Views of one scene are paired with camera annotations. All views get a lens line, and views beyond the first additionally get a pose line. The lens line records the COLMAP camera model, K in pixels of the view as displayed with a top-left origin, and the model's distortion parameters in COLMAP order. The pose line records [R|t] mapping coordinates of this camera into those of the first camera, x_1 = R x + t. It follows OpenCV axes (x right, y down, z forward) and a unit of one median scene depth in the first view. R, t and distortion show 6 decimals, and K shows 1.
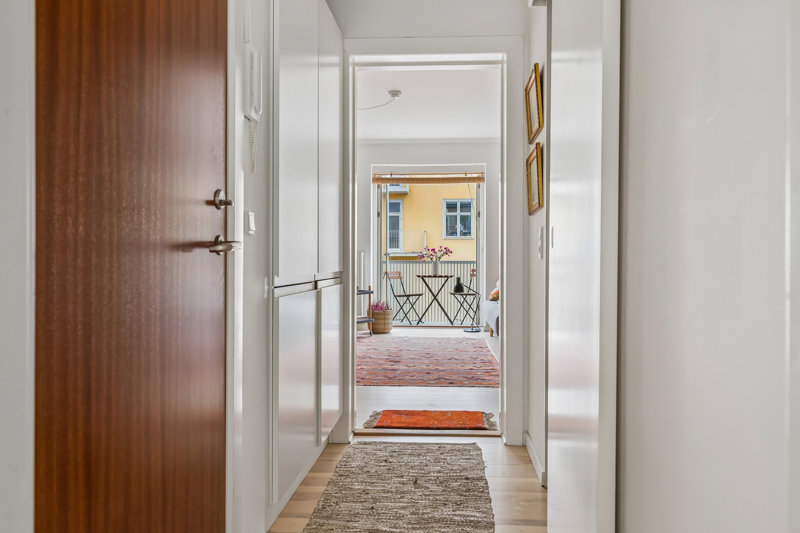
lens RADIAL K [[635.4, 0, 399.5], [0, 635.4, 264.4], [0, 0, 1]] dist [-0.002247, -0.000094]
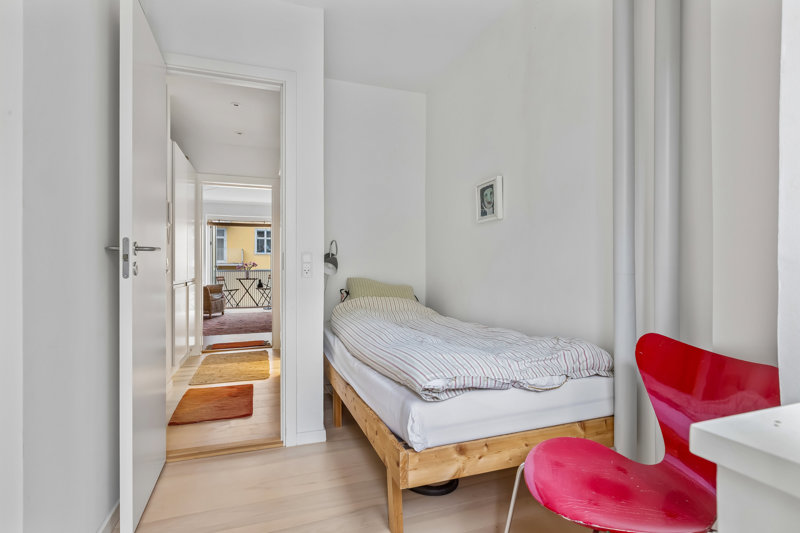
lens RADIAL K [[406.9, 0, 399.4], [0, 406.9, 269.6], [0, 0, 1]] dist [0.001512, 0.000209]
pose [[0.918546, -0.005185, 0.395281, -0.000648], [0.005451, 0.999985, 0.000450, -0.005300], [-0.395277, 0.001742, 0.918560, -0.200372]]
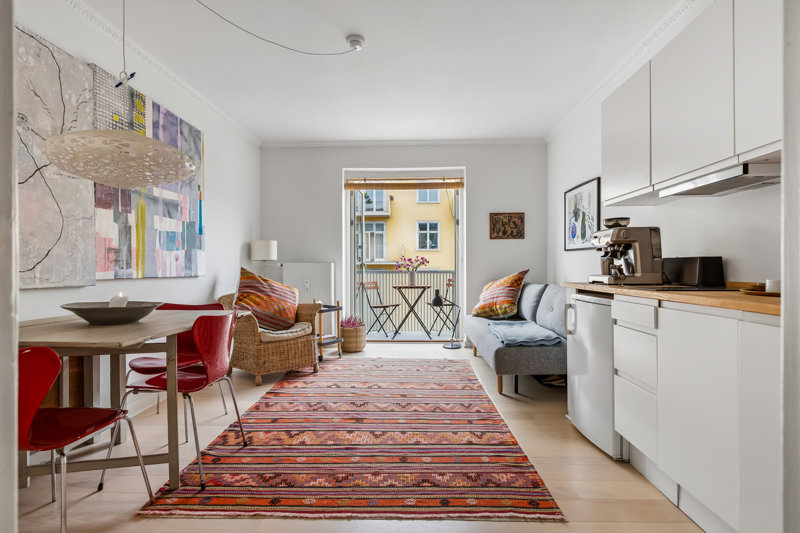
lens RADIAL K [[446.0, 0, 399.9], [0, 446.0, 268.3], [0, 0, 1]] dist [0.002108, 0.000233]
pose [[0.999463, -0.005951, 0.032223, 0.016098], [0.006050, 0.999977, -0.002994, -0.008032], [-0.032204, 0.003187, 0.999476, 0.320306]]
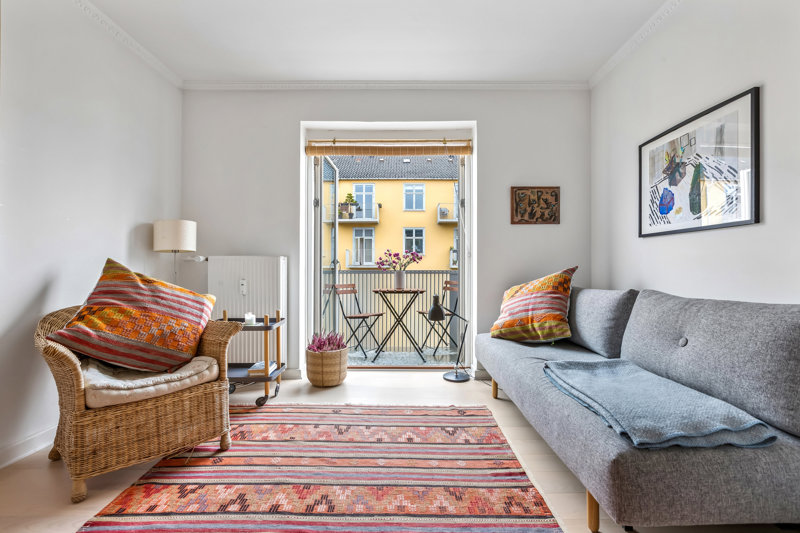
lens RADIAL K [[390.8, 0, 399.1], [0, 390.8, 267.3], [0, 0, 1]] dist [-0.000775, 0.000134]
pose [[0.998186, -0.000948, 0.060200, 0.028964], [0.001873, 0.999881, -0.015318, -0.002150], [-0.060178, 0.015403, 0.998069, 0.553198]]
